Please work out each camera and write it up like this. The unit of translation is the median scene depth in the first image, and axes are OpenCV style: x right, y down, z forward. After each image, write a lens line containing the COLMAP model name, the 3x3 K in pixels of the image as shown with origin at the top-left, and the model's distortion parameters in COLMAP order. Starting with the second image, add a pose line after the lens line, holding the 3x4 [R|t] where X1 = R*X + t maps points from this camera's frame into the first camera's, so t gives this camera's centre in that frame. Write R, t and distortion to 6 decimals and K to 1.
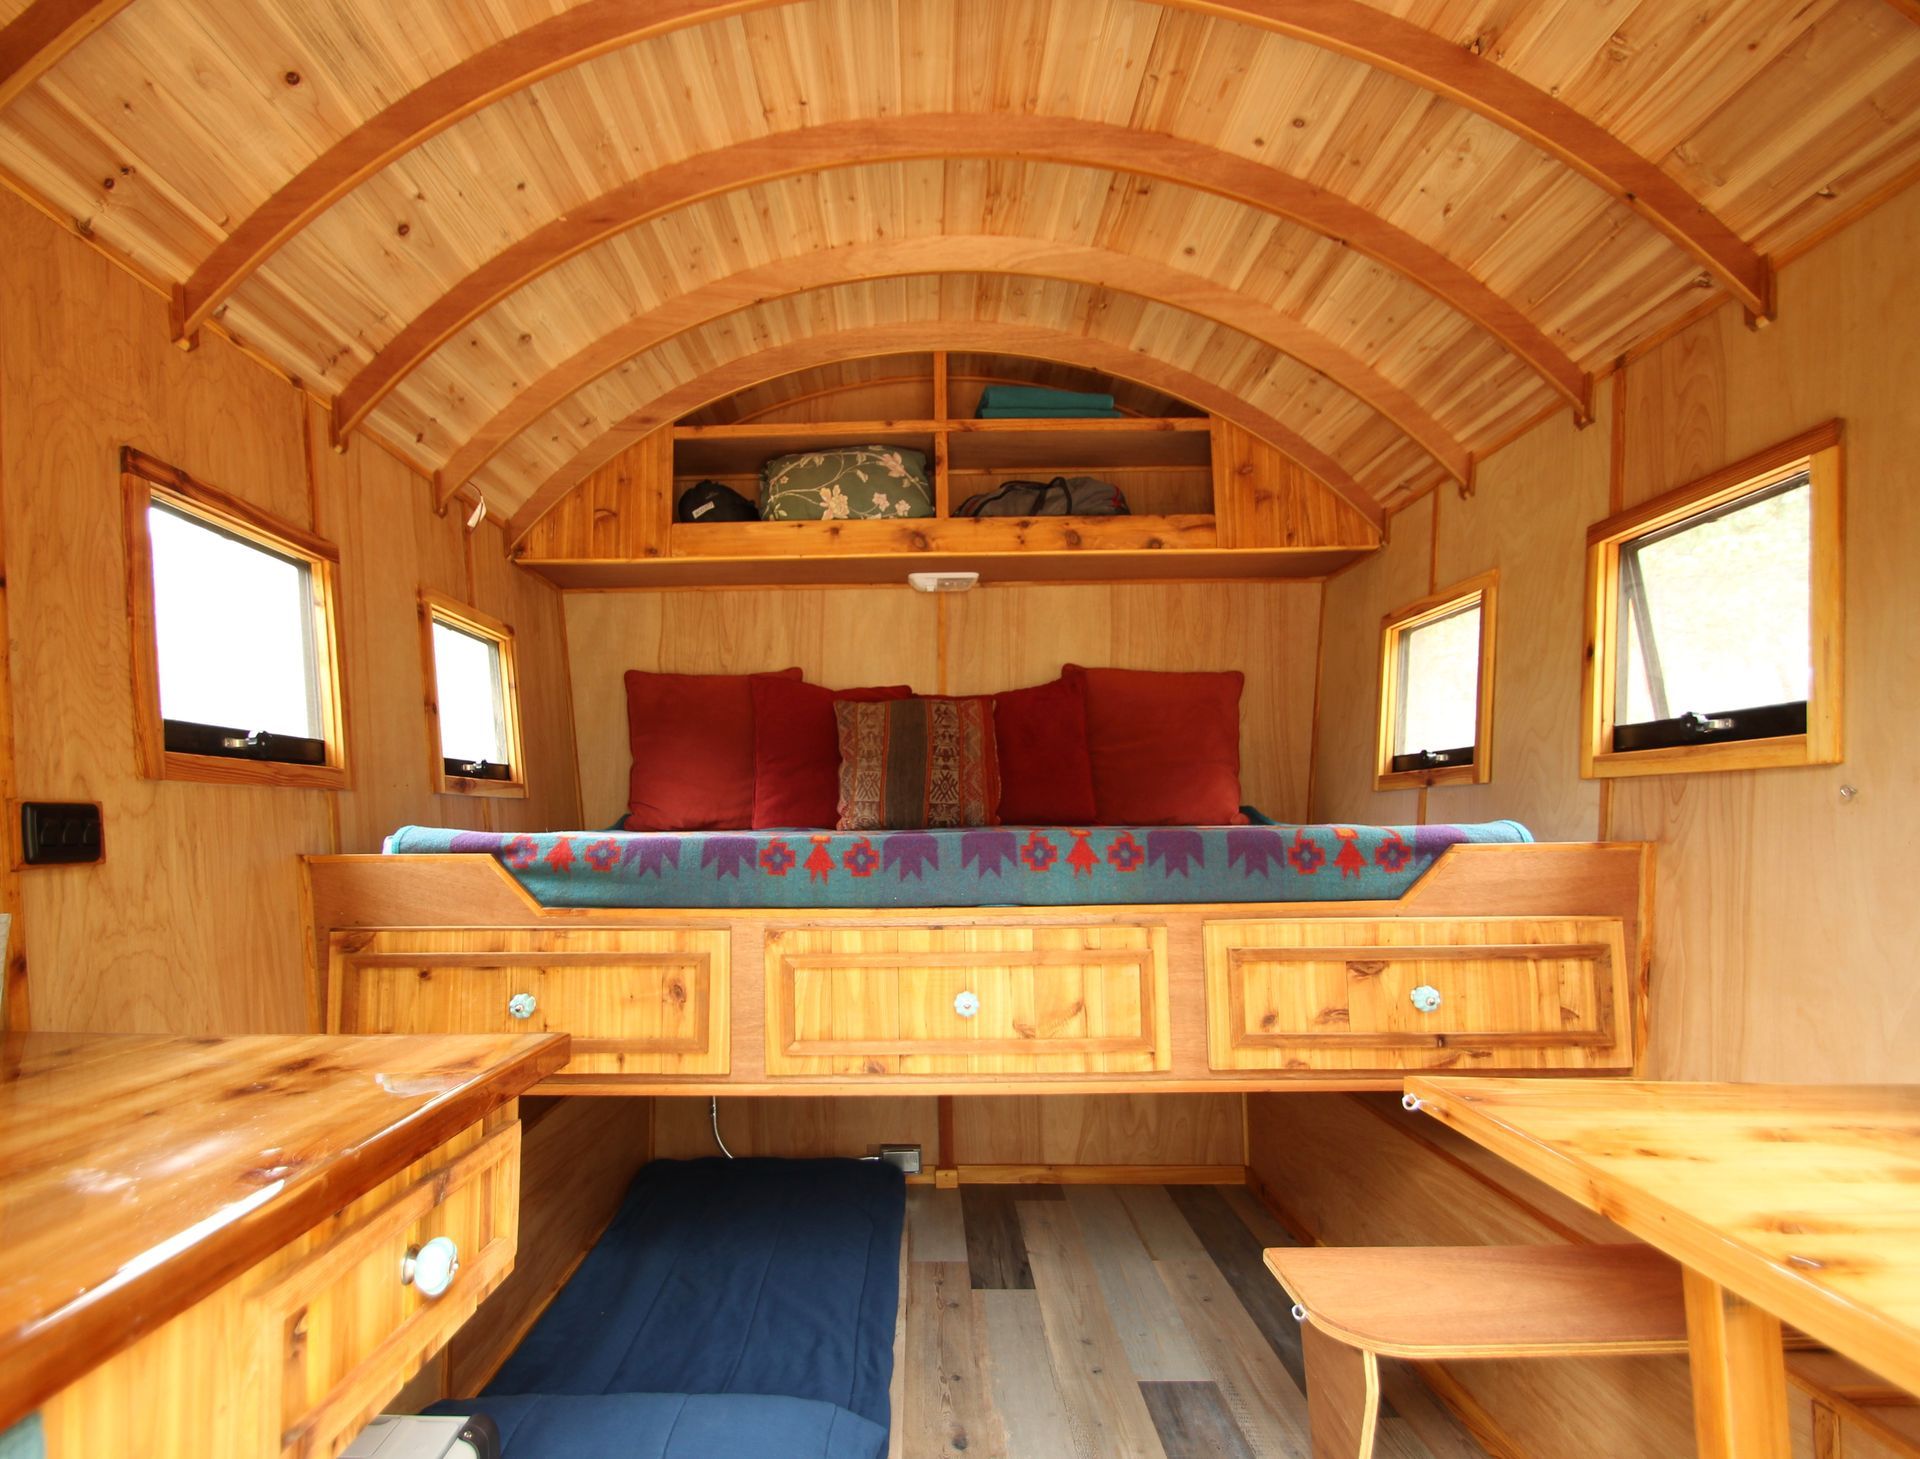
lens RADIAL K [[1012.4, 0, 895.3], [0, 1012.4, 728.3], [0, 0, 1]] dist [0.010718, -0.023216]
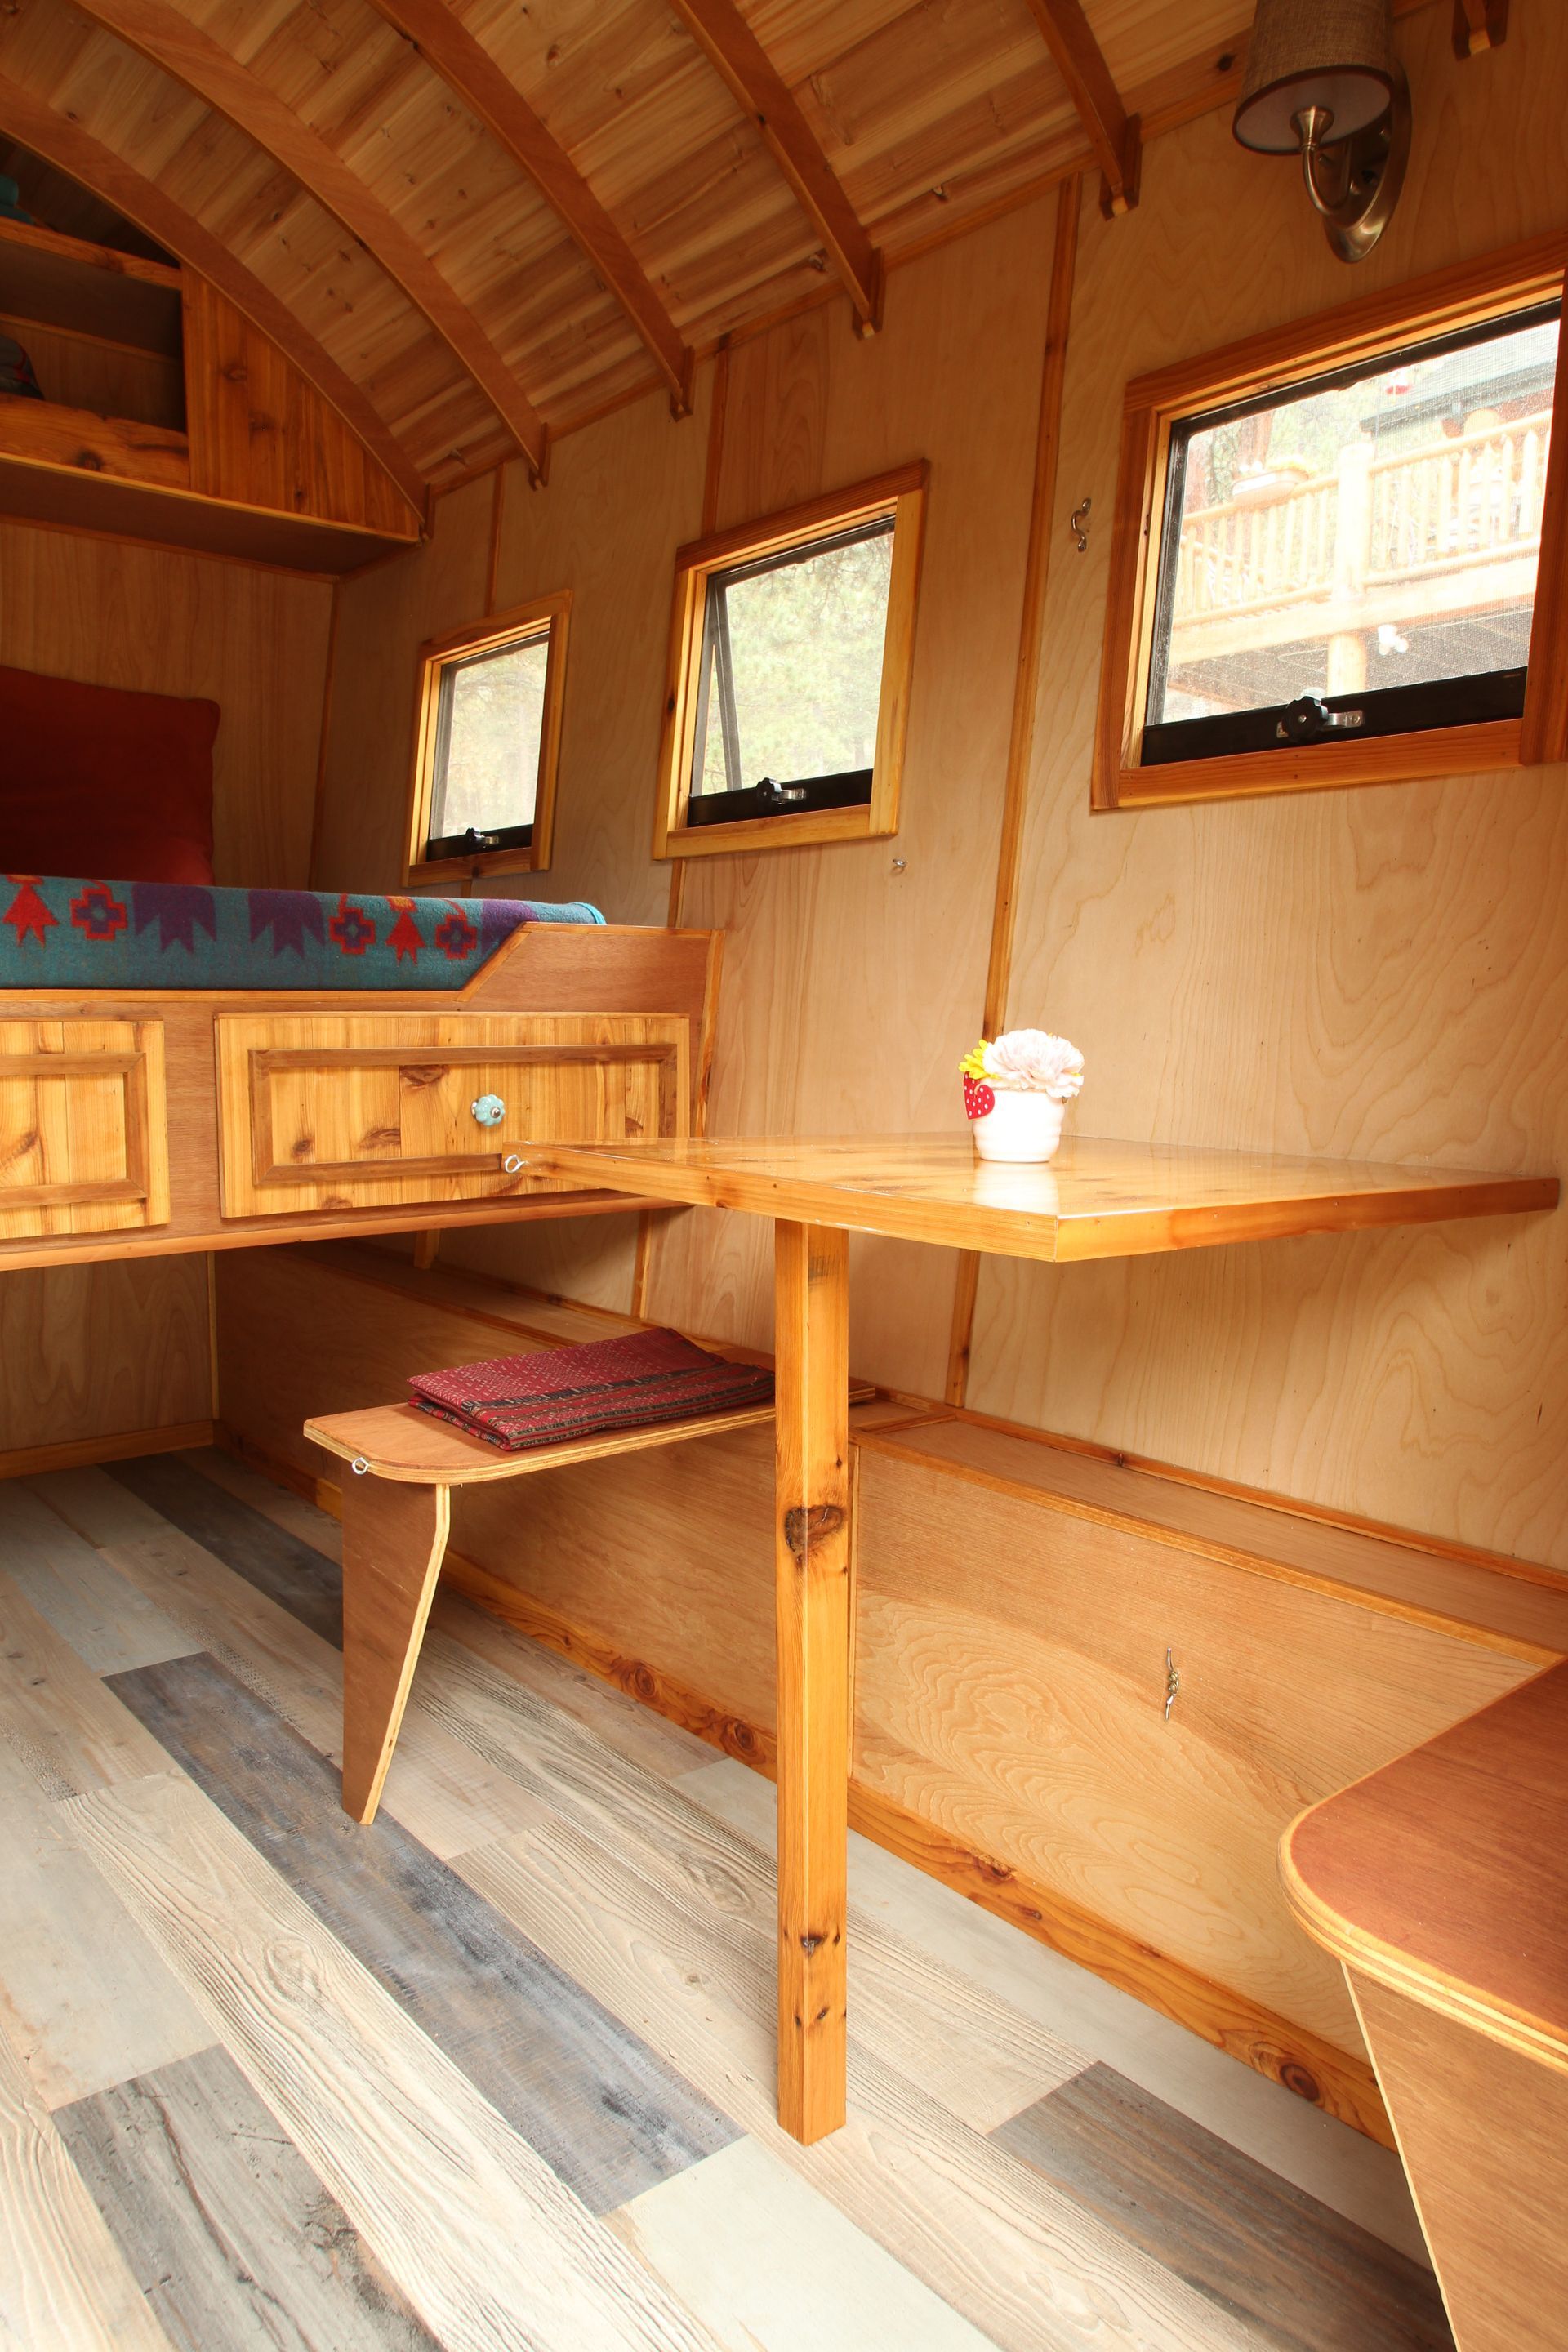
lens RADIAL K [[1575.0, 0, 784.0], [0, 1575.0, 1176.0], [0, 0, 1]] dist [-0.001739, -0.020569]
pose [[0.751957, -0.056185, 0.656814, -0.122640], [-0.071880, 0.983432, 0.166417, 0.089268], [-0.655282, -0.172350, 0.735460, -0.082648]]
